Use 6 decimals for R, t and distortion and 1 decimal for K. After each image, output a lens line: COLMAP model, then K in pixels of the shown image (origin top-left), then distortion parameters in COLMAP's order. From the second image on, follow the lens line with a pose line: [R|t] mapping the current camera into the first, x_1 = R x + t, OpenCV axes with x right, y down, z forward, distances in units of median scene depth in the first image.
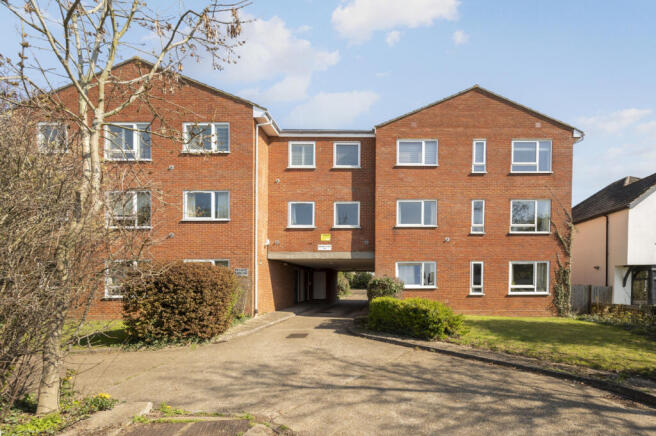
lens RADIAL K [[258.4, 0, 328.2], [0, 258.4, 277.4], [0, 0, 1]] dist [0.001233, 0.000163]
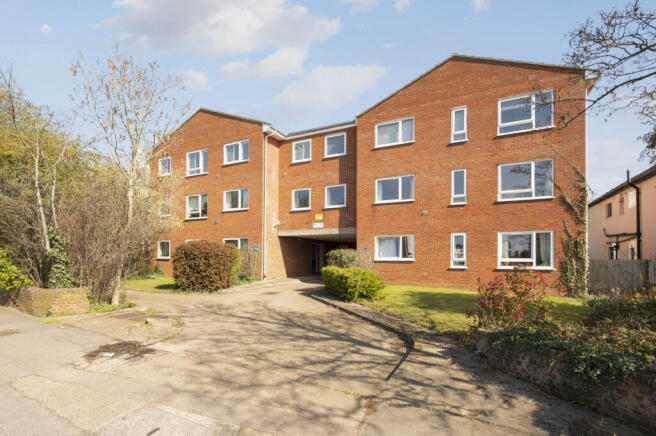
lens RADIAL K [[297.0, 0, 327.4], [0, 297.0, 242.8], [0, 0, 1]] dist [-0.000409, 0.000219]
pose [[0.895097, -0.014496, -0.445635, 0.635225], [0.001895, 0.999586, -0.028708, 0.003846], [0.445867, 0.024852, 0.894754, -0.203699]]
